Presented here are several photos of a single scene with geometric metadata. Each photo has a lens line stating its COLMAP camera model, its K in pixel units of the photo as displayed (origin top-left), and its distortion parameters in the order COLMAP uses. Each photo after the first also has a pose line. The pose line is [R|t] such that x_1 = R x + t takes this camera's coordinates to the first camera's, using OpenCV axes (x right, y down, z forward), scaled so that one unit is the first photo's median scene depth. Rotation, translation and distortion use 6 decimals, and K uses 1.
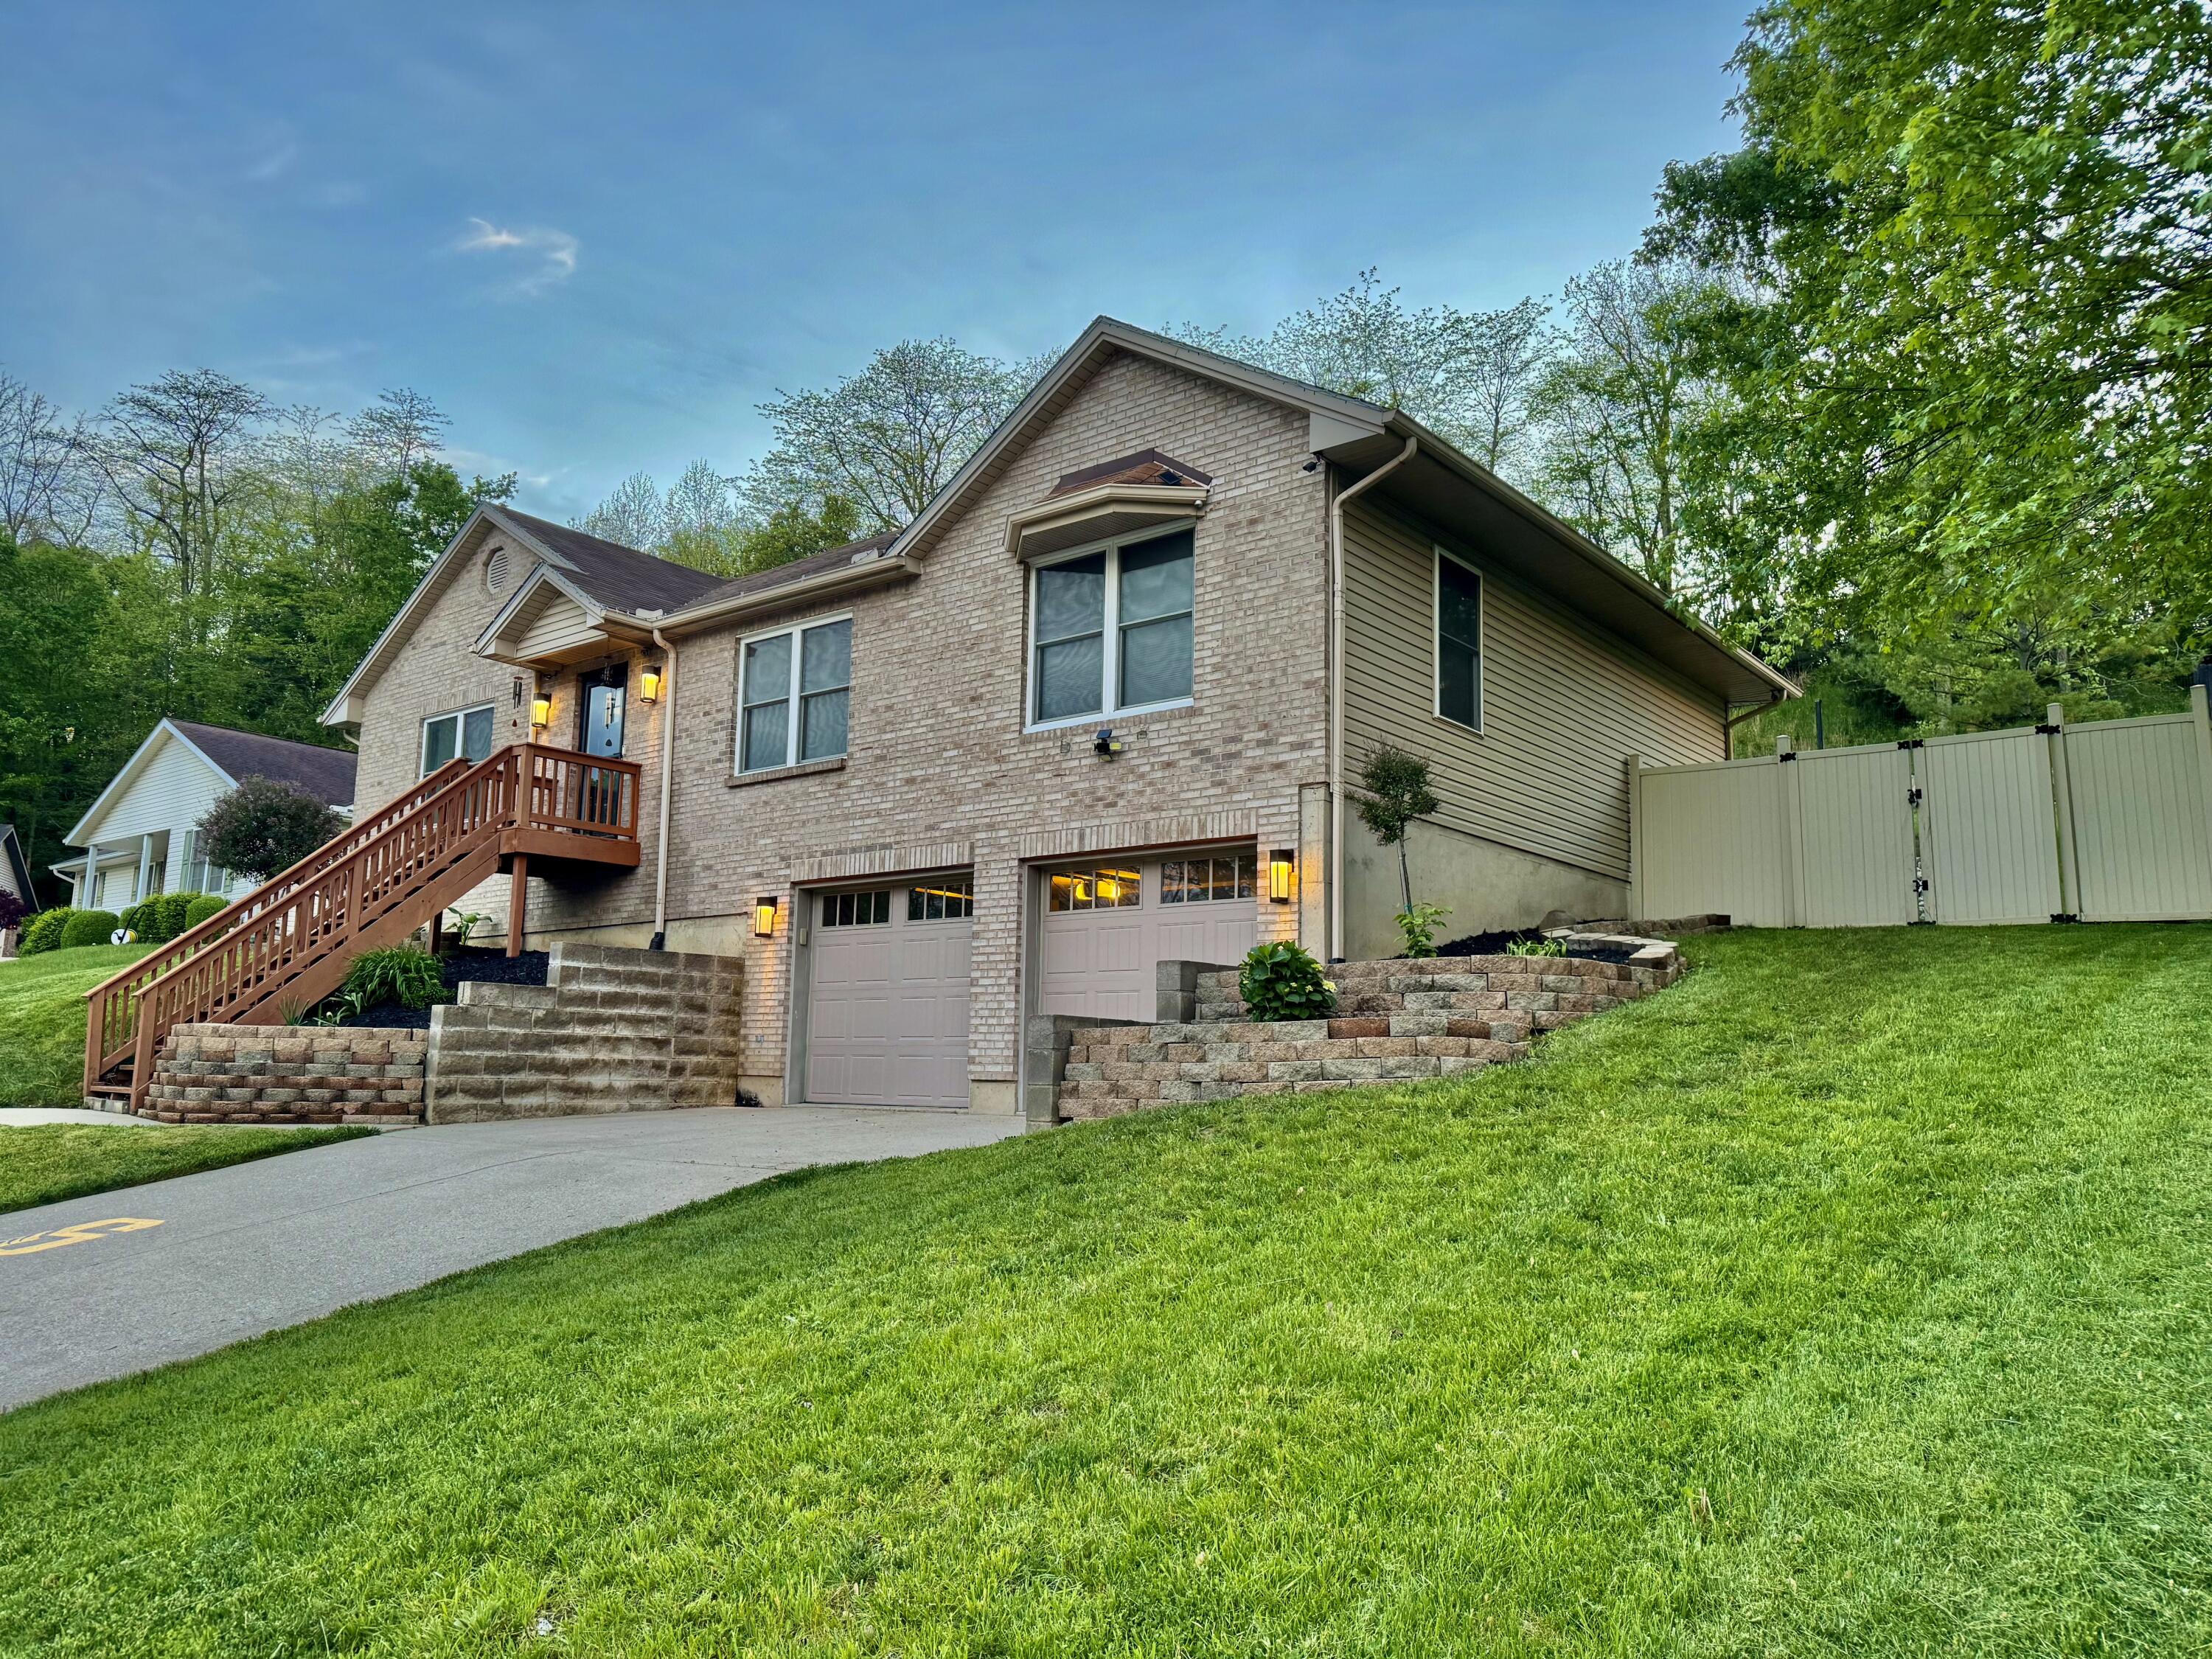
lens RADIAL K [[1553.6, 0, 1103.4], [0, 1553.6, 852.9], [0, 0, 1]] dist [0.170176, -0.330459]
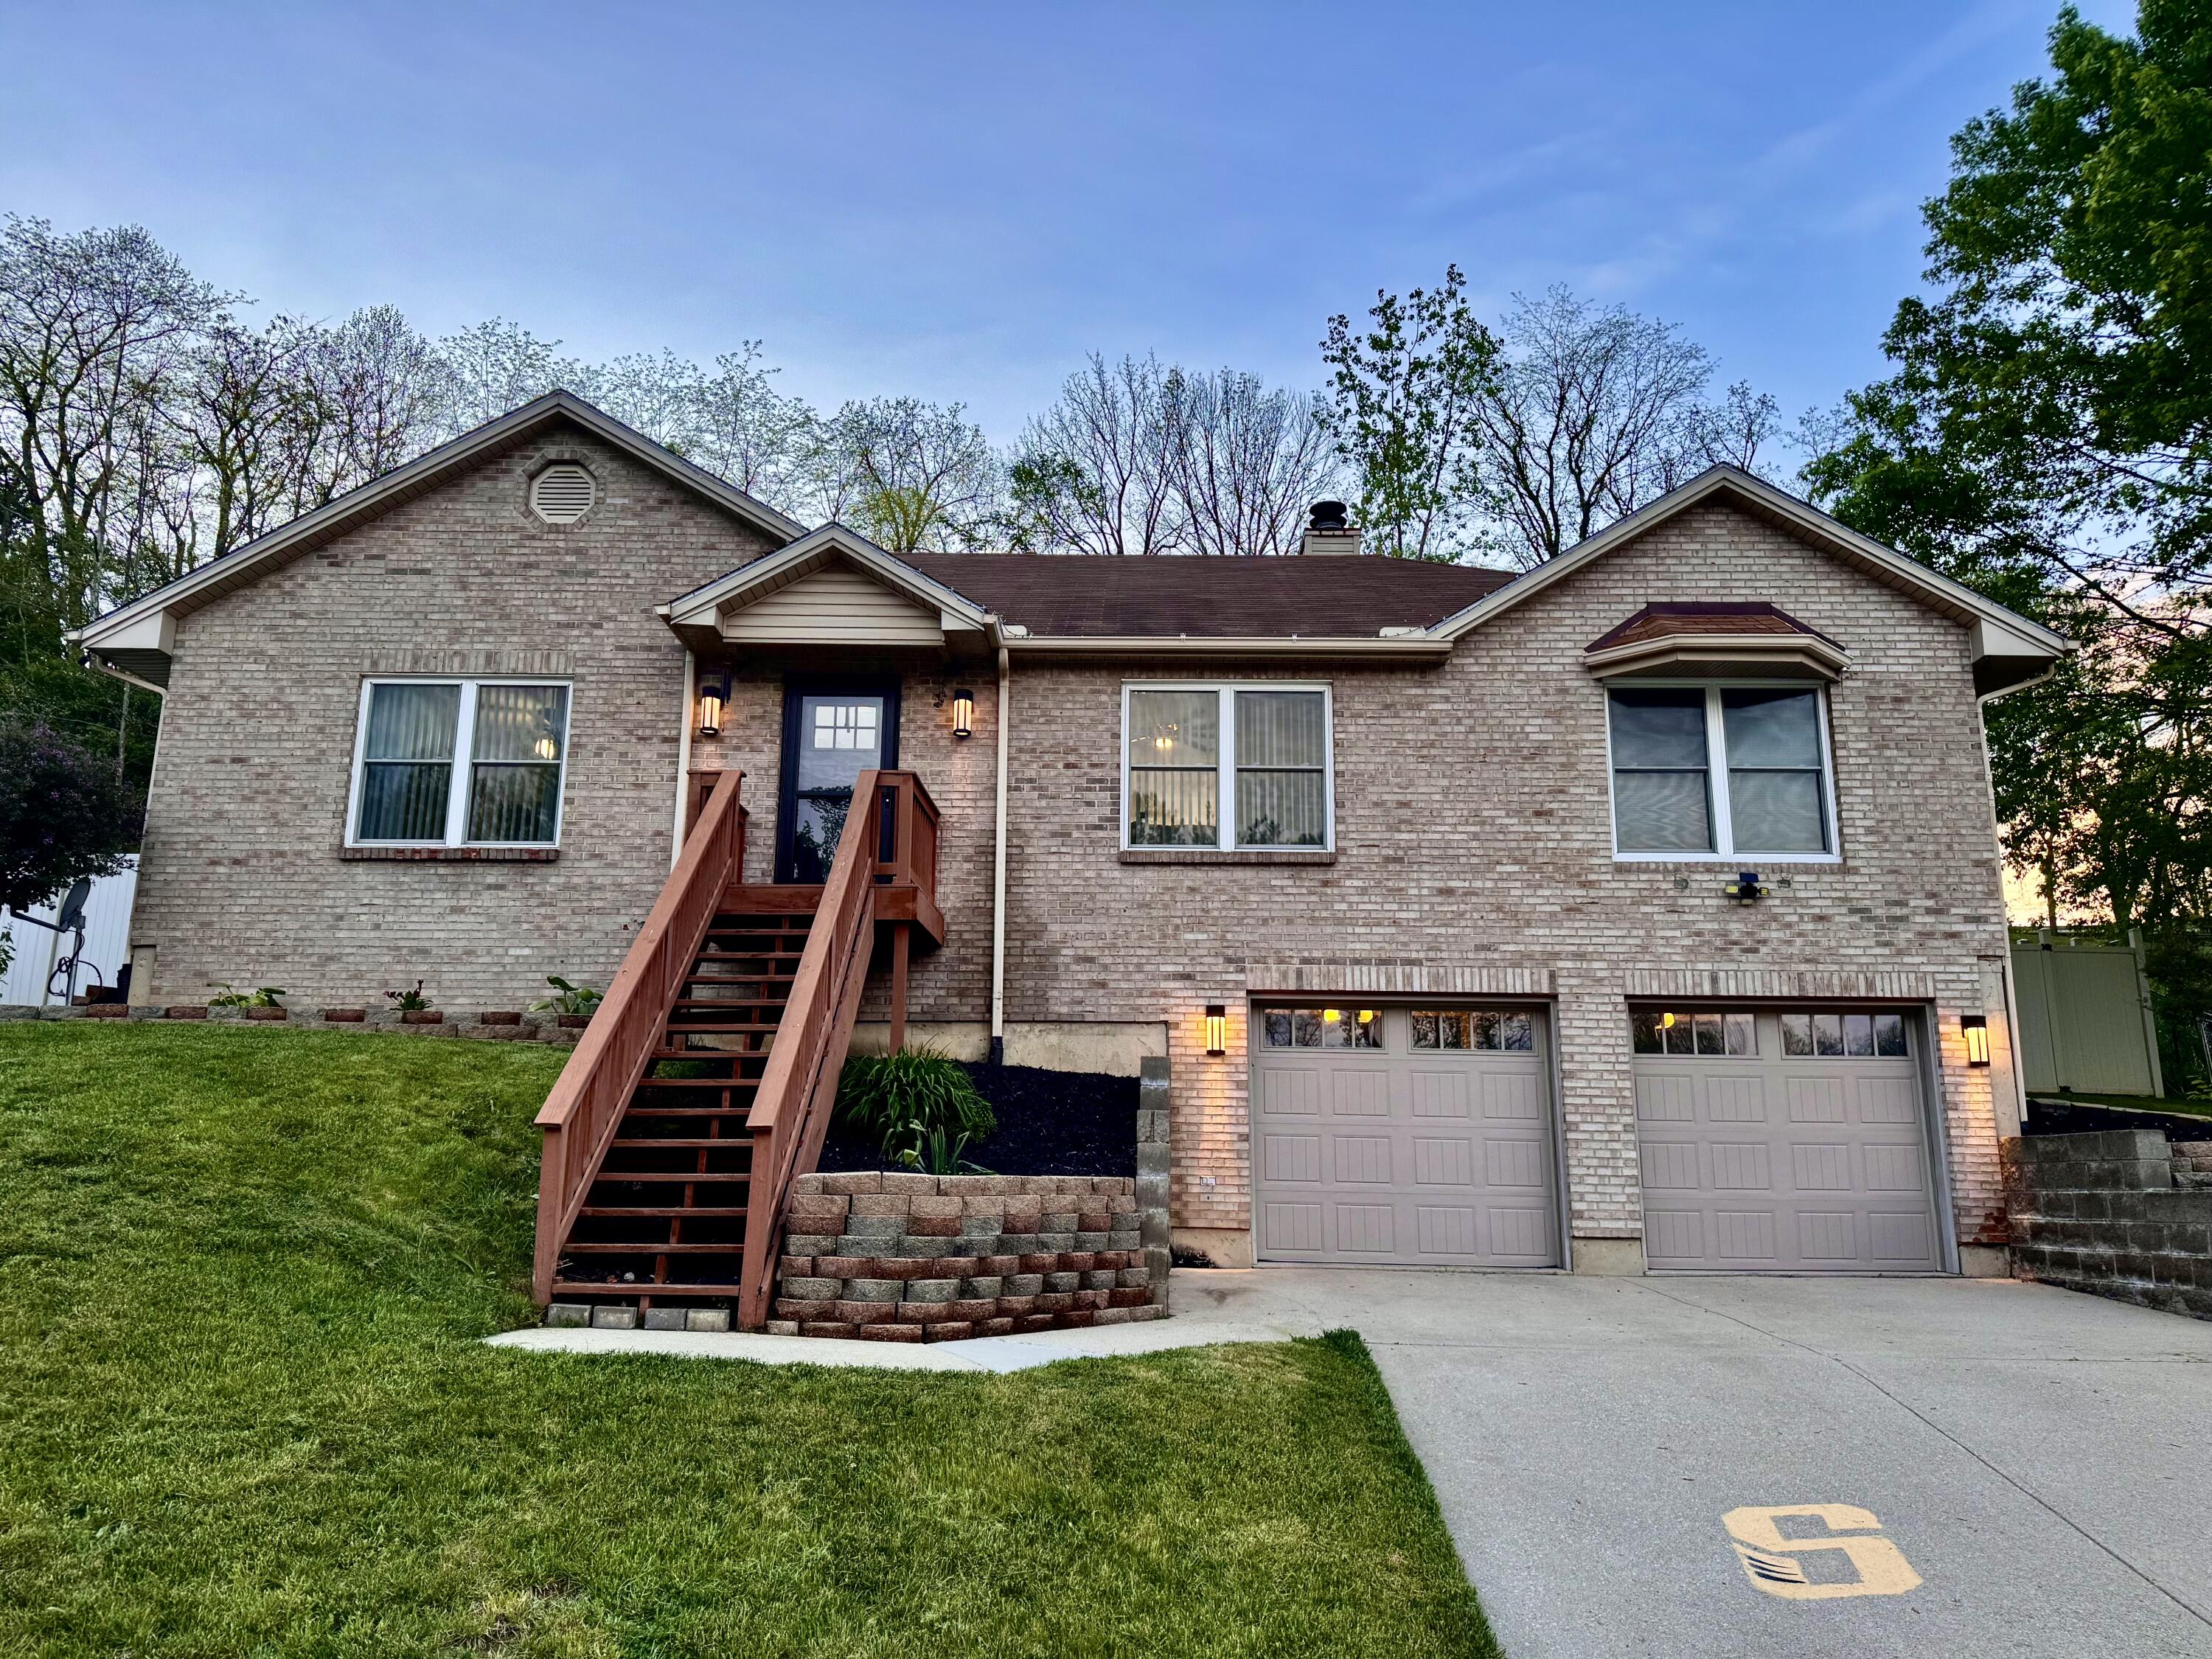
lens RADIAL K [[1553.6, 0, 1103.4], [0, 1553.6, 852.9], [0, 0, 1]] dist [0.170176, -0.330459]
pose [[0.778583, 0.120869, 0.615791, -0.909446], [-0.086114, 0.992571, -0.085945, 0.028048], [-0.621605, 0.013887, 0.783208, 0.462381]]
